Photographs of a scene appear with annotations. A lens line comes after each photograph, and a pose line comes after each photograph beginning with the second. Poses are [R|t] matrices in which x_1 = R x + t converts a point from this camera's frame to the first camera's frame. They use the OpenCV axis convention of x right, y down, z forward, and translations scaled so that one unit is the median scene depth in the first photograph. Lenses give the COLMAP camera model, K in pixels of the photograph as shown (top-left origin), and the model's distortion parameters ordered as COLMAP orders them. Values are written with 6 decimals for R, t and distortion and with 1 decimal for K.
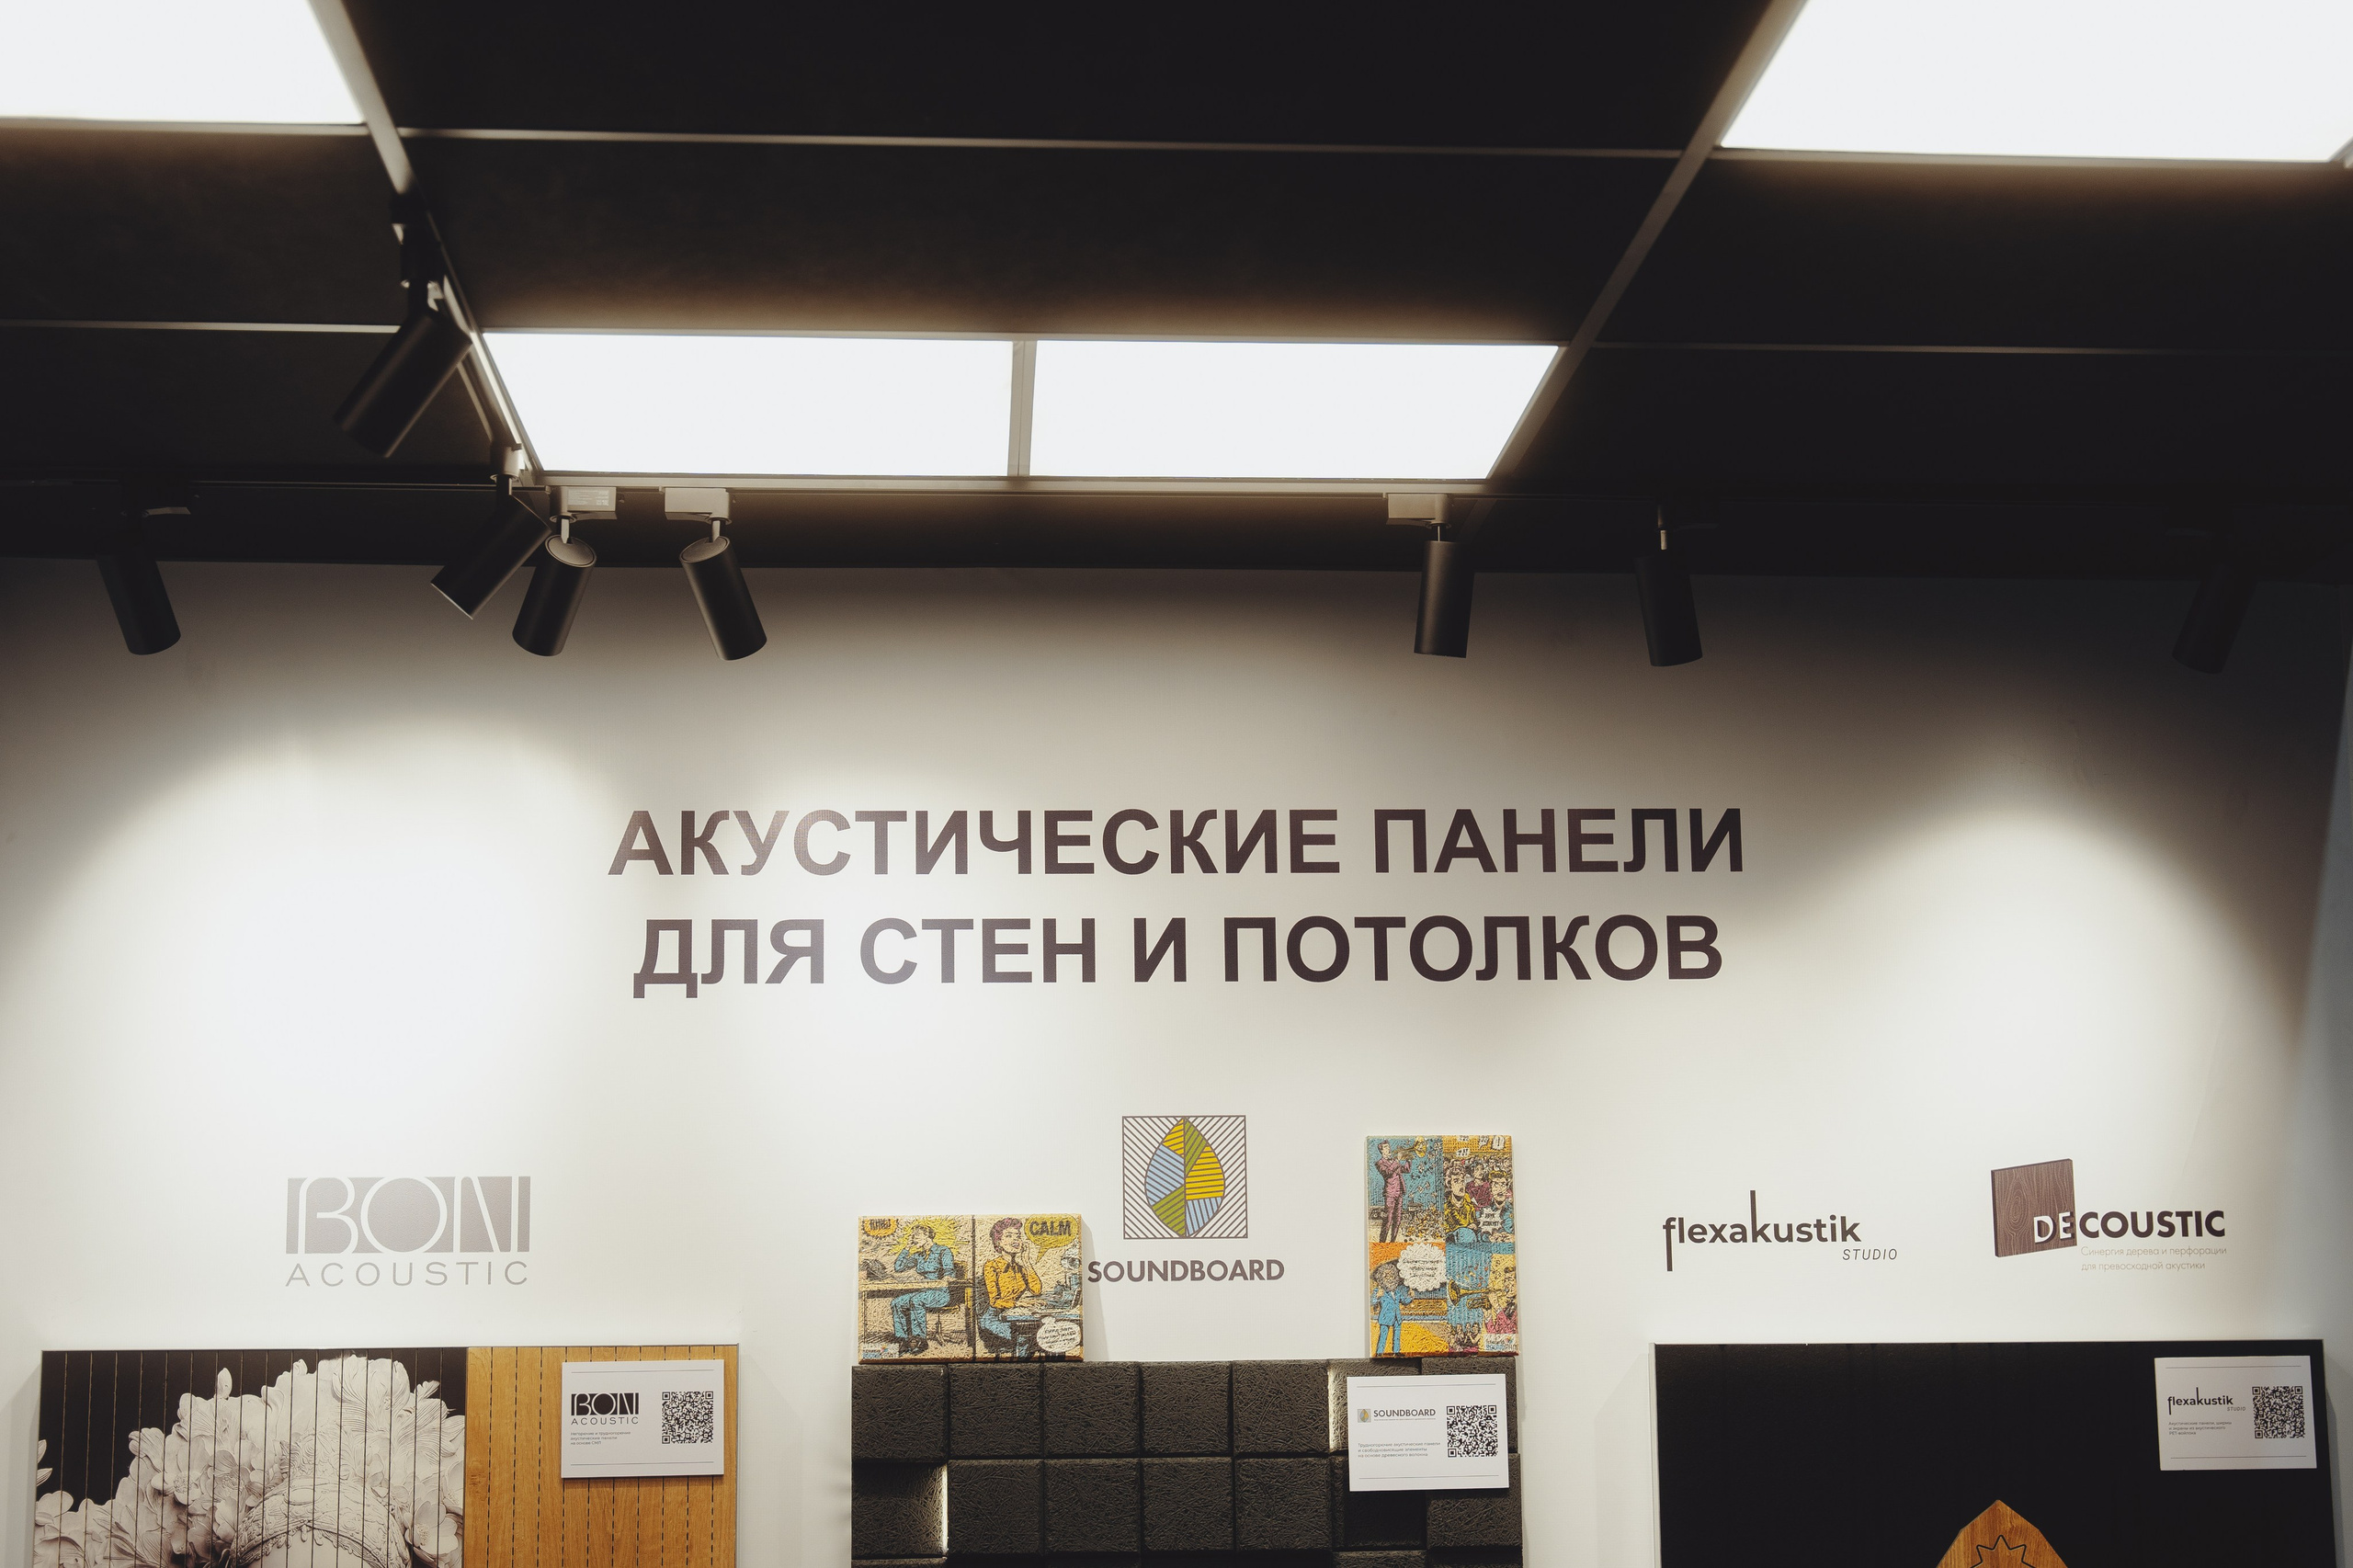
lens RADIAL K [[3637.0, 0, 1190.9], [0, 3637.0, 857.8], [0, 0, 1]] dist [0.008199, 0.000000]
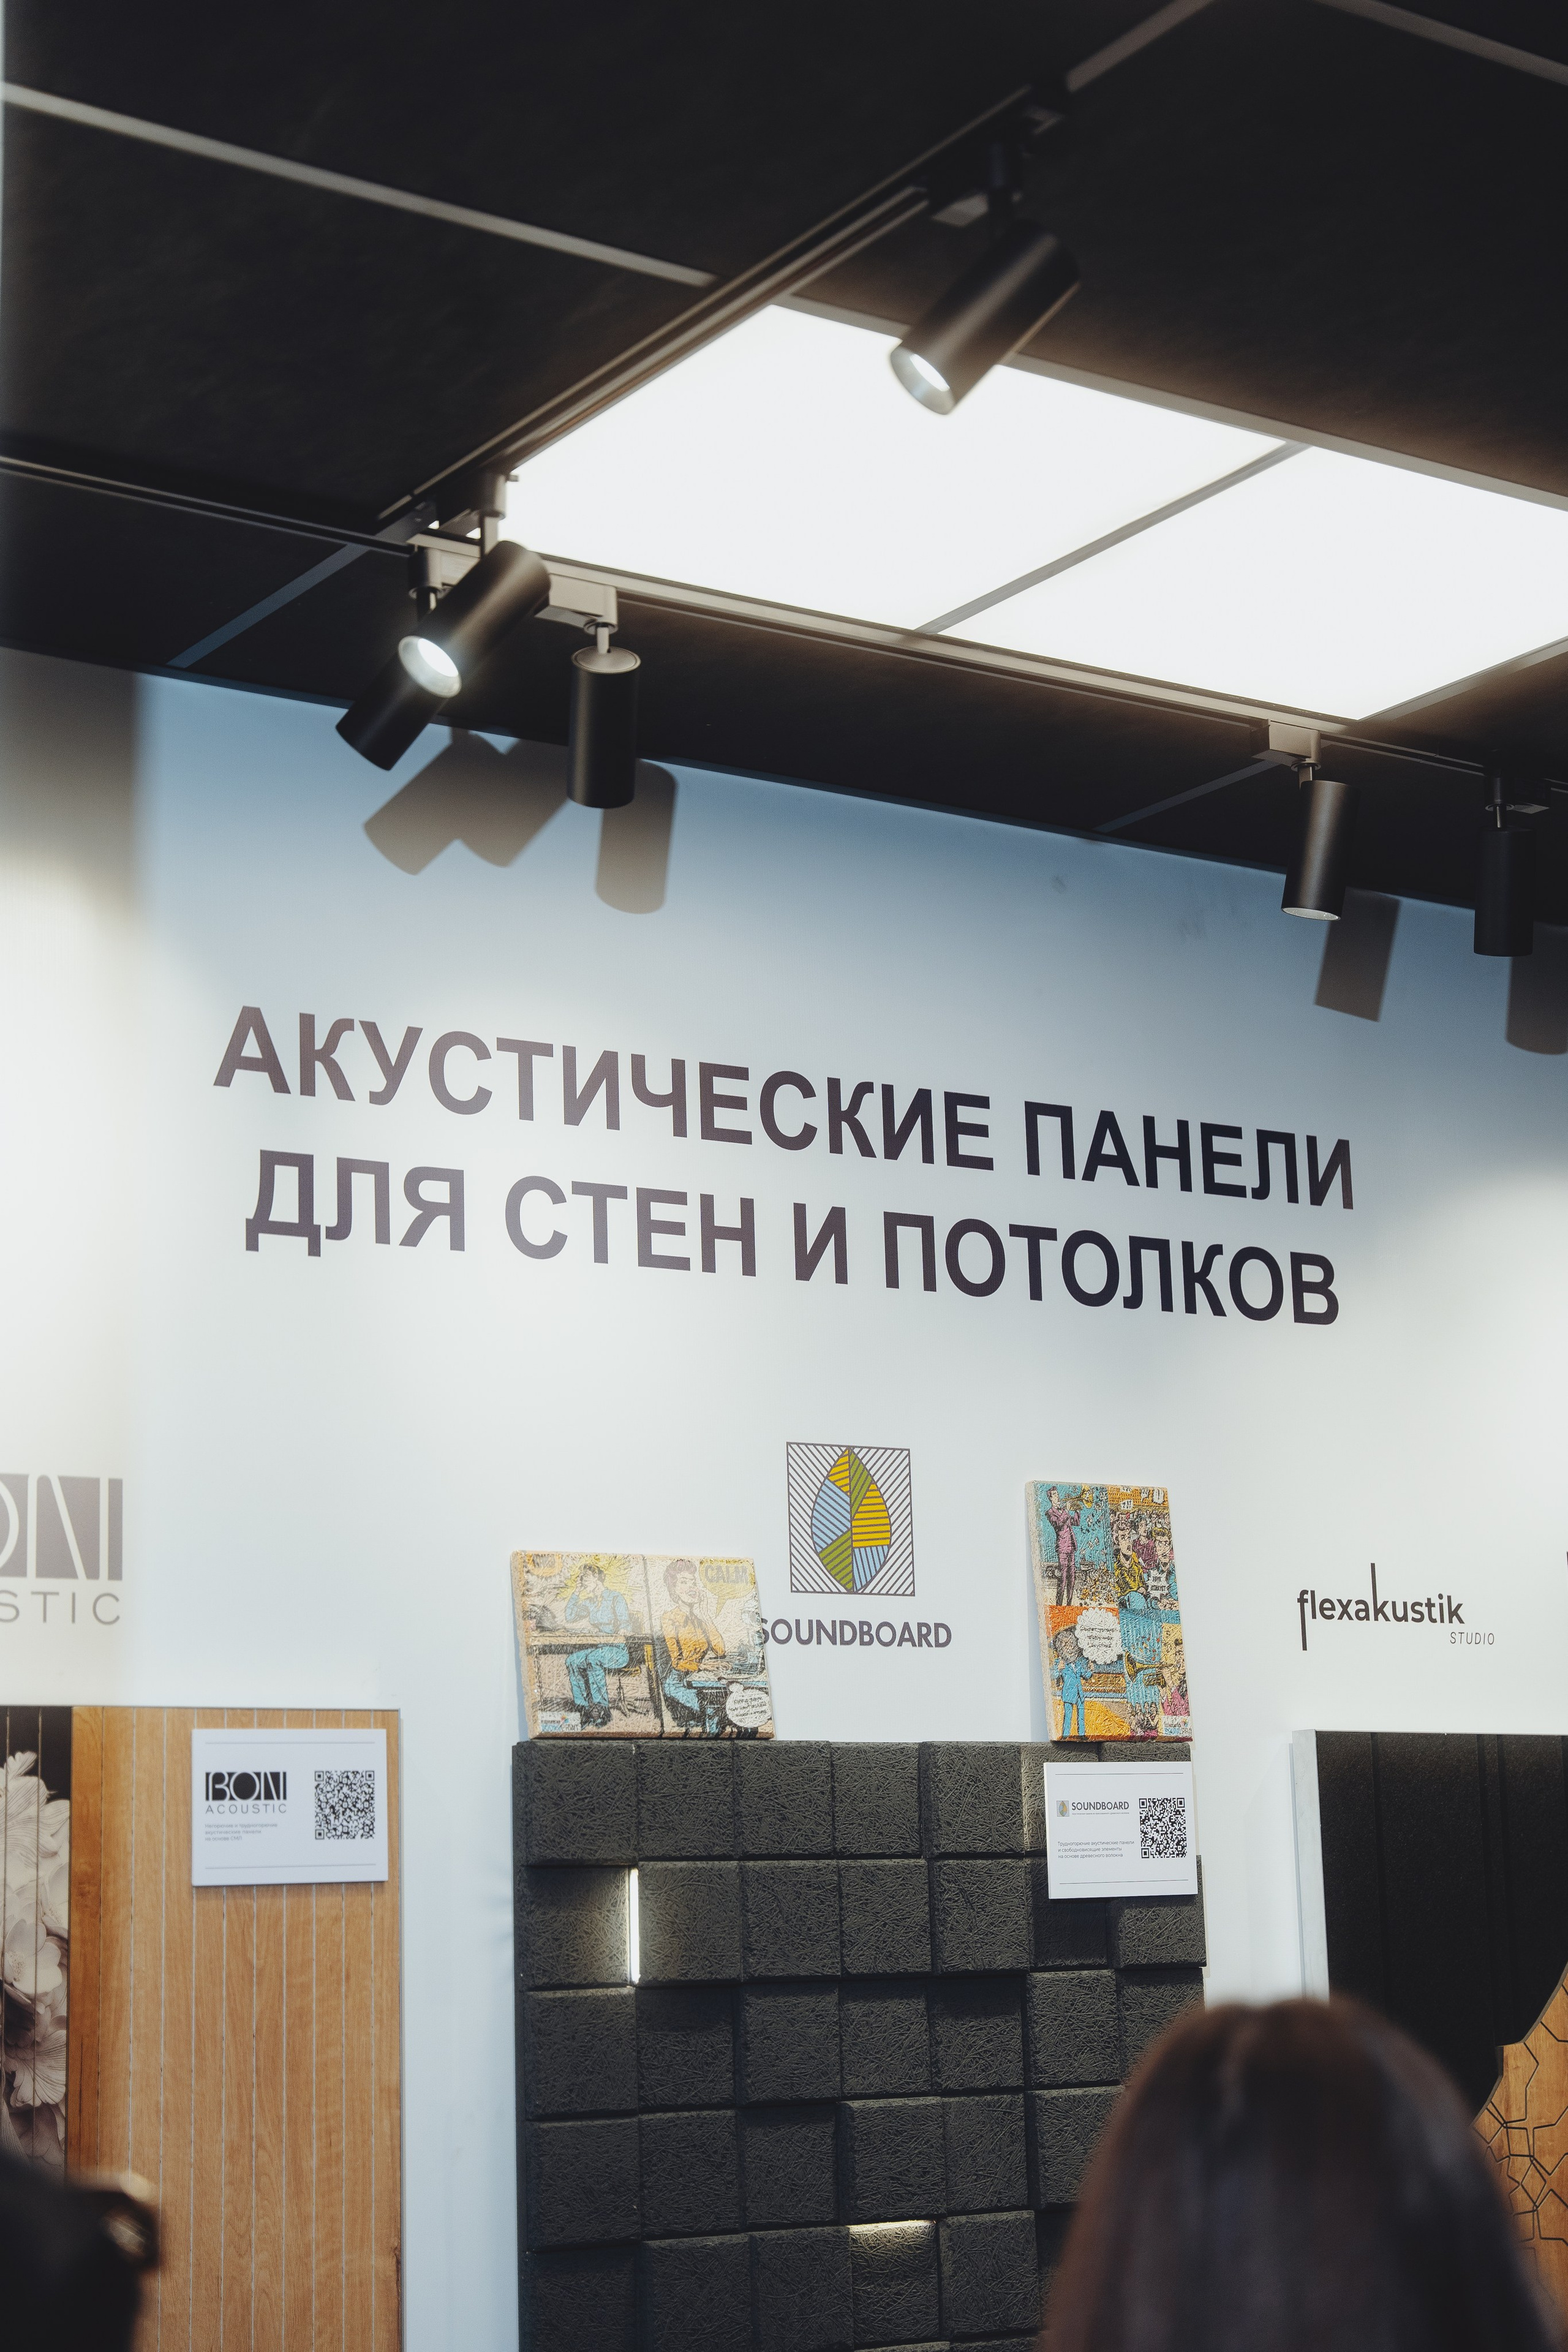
lens RADIAL K [[3903.5, 0, 803.3], [0, 3903.5, 1172.3], [0, 0, 1]] dist [0.020858, 0.000000]
pose [[0.856811, 0.087483, 0.508155, -0.464539], [-0.056713, 0.995512, -0.075761, 0.076787], [-0.512502, 0.036094, 0.857927, 0.244377]]
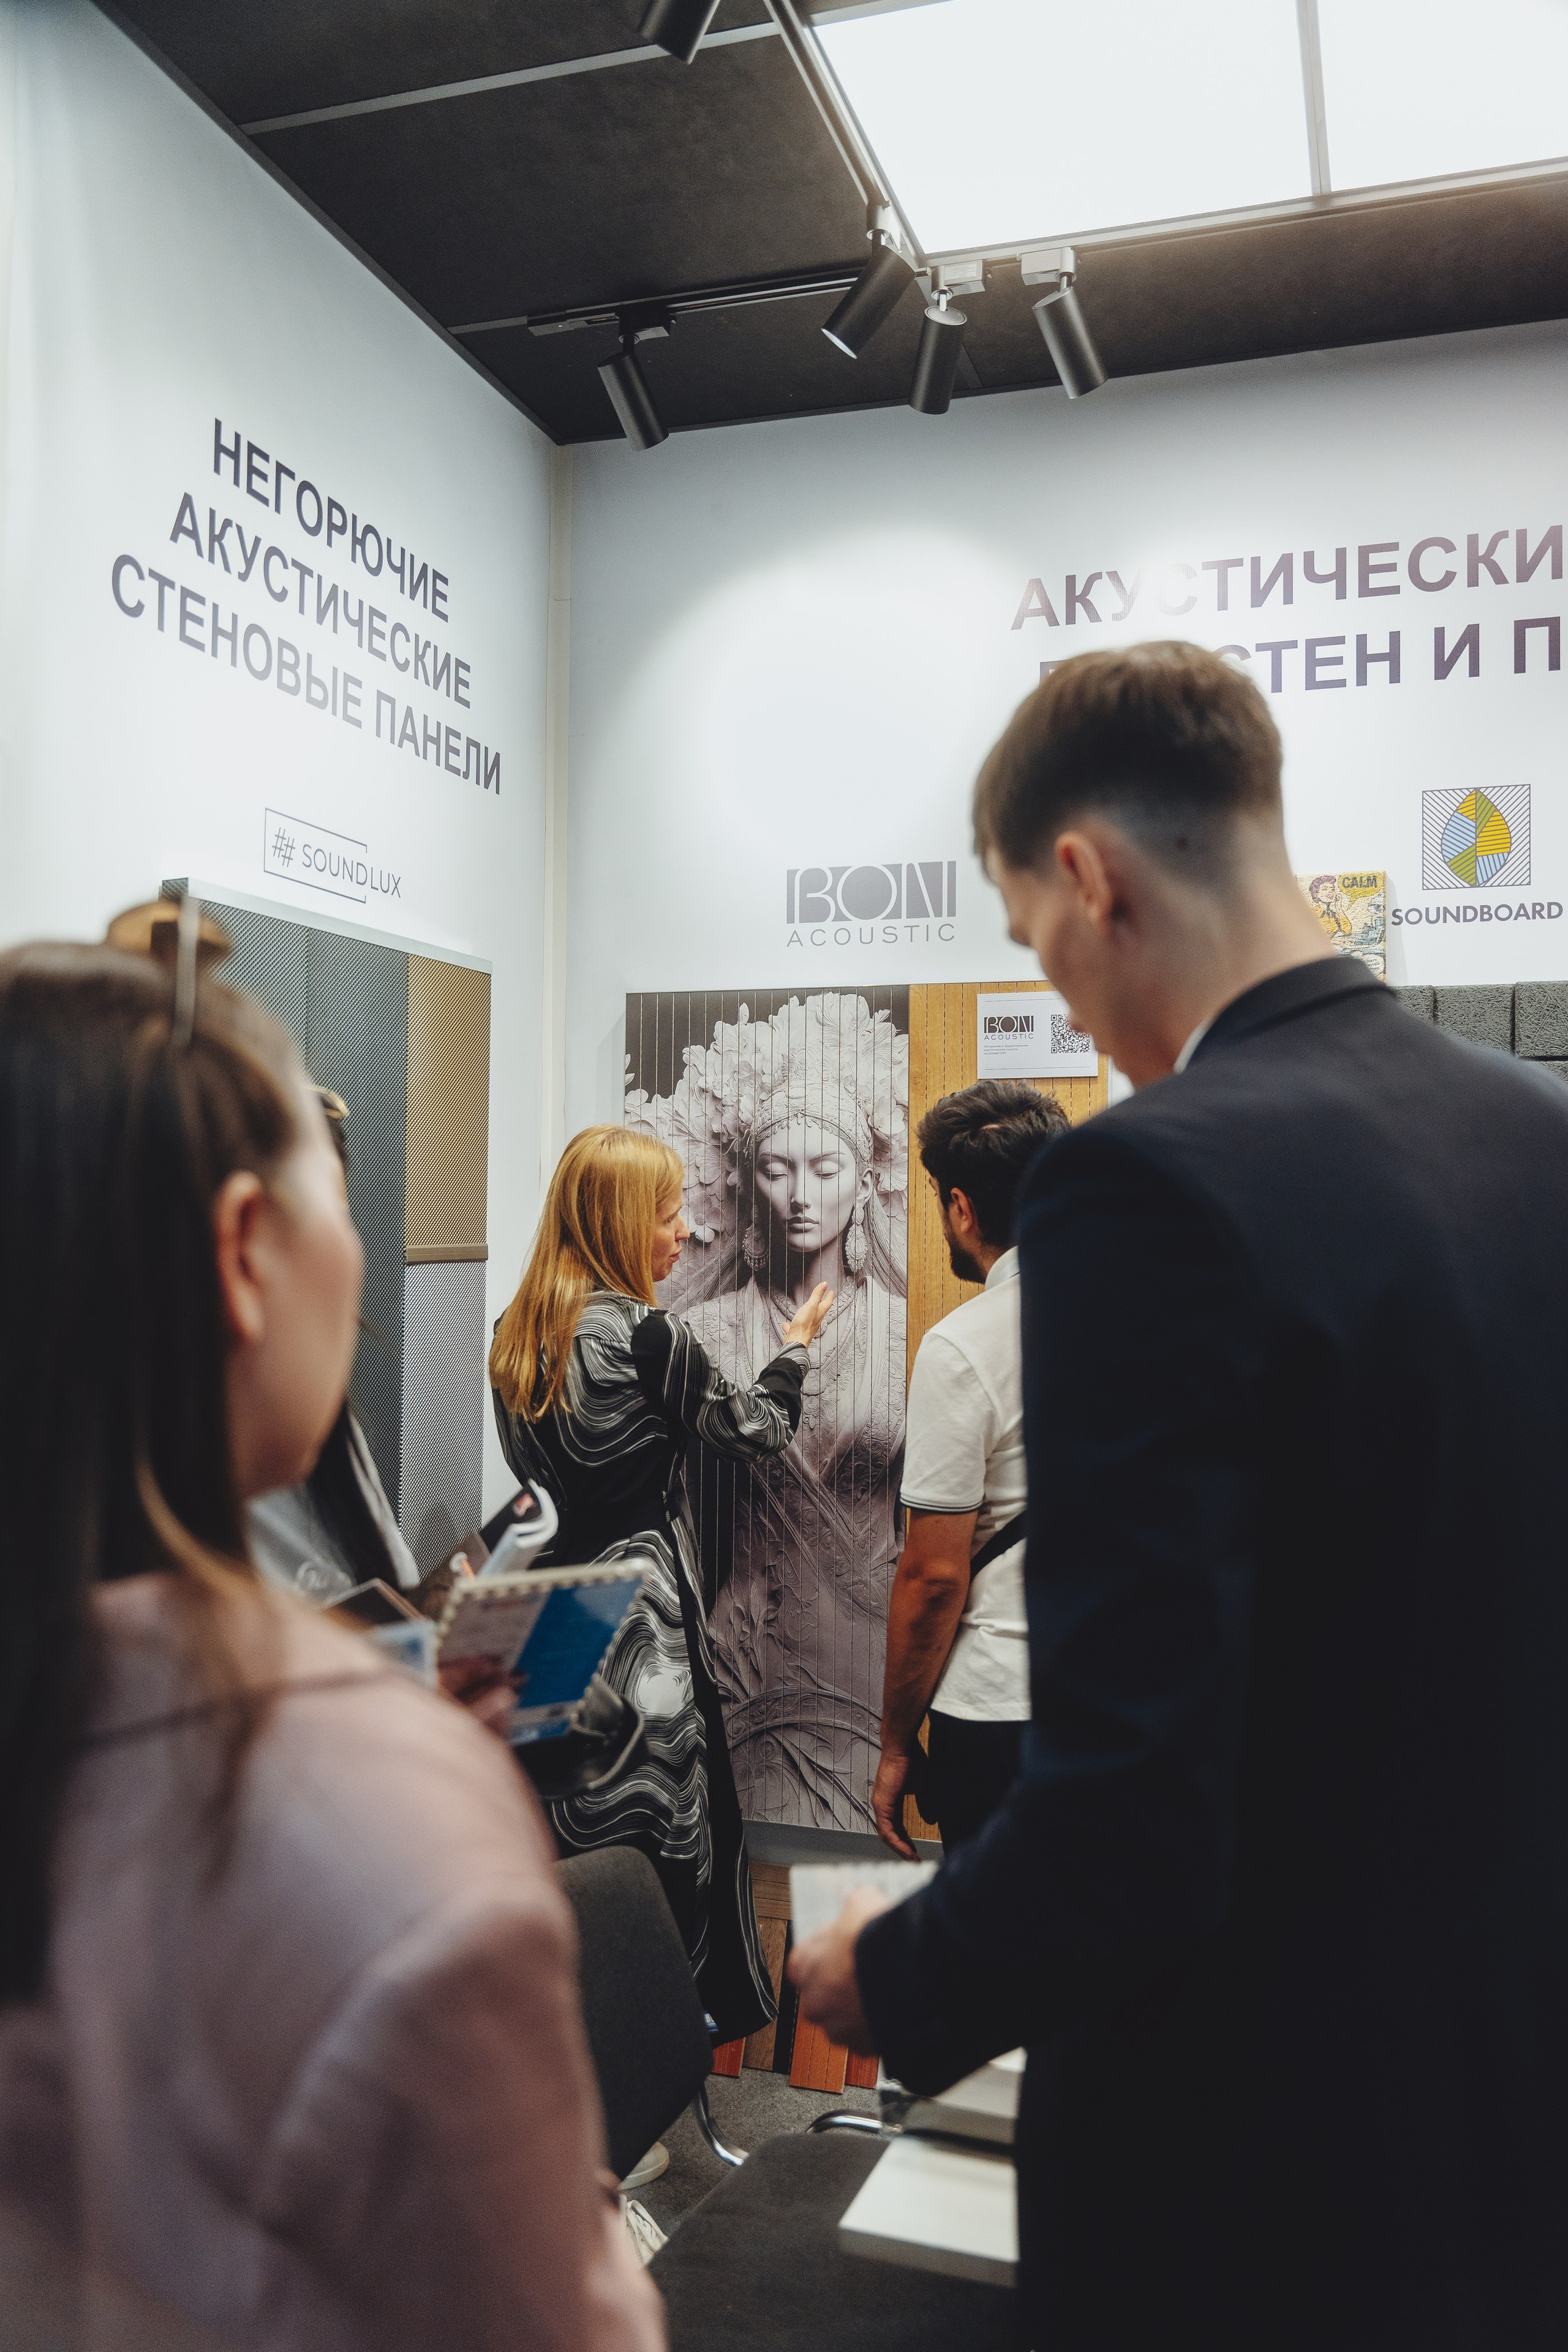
lens RADIAL K [[1878.7, 0, 781.3], [0, 1878.7, 1177.6], [0, 0, 1]] dist [0.017480, -0.020709]
pose [[0.929983, 0.011550, -0.367421, 0.015019], [0.038629, 0.990902, 0.128924, 0.109974], [0.365567, -0.134090, 0.921076, 0.315689]]
